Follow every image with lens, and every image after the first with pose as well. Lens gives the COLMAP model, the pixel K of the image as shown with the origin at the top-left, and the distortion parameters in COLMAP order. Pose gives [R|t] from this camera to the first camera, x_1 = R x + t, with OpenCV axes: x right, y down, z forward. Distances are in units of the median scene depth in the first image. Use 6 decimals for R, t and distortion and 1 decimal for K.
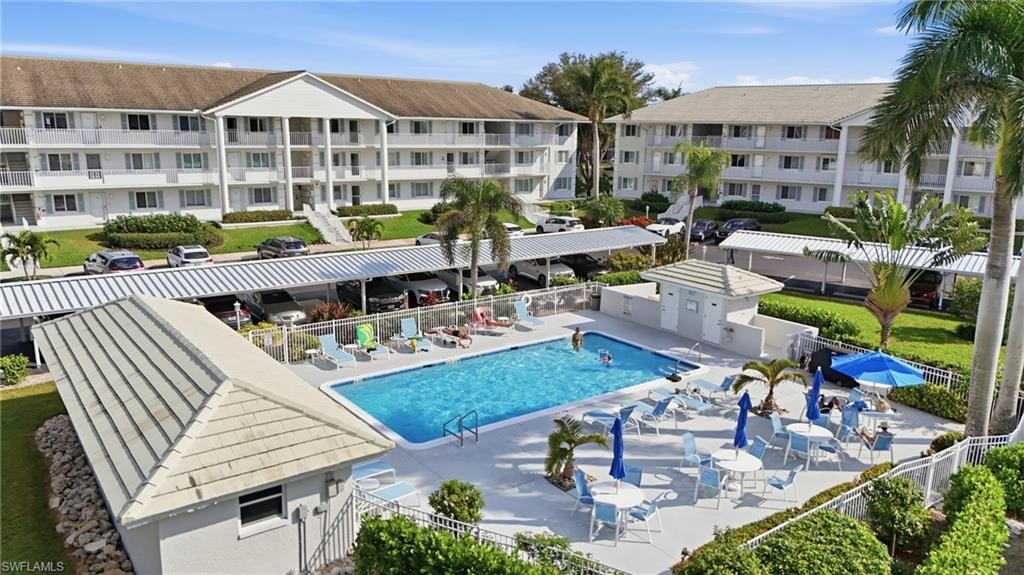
lens RADIAL K [[753.0, 0, 512.0], [0, 753.0, 287.5], [0, 0, 1]] dist [0.098431, -0.114566]
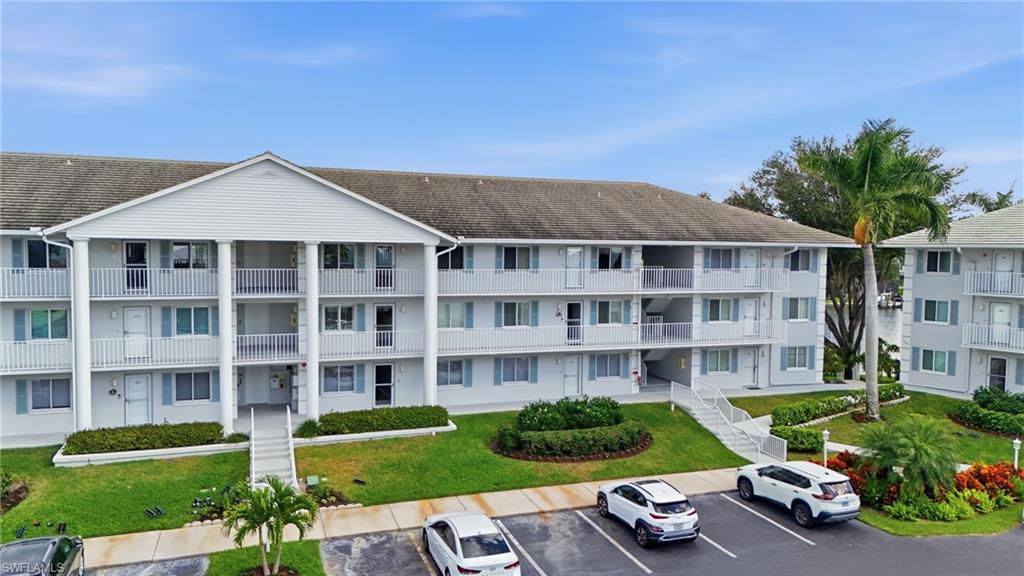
lens RADIAL K [[753.0, 0, 512.0], [0, 753.0, 288.0], [0, 0, 1]] dist [0.098431, -0.114566]
pose [[0.958210, 0.011405, -0.285839, 0.029881], [-0.057228, 0.986649, -0.152477, -0.102429], [0.280284, 0.162463, 0.946069, 0.469519]]
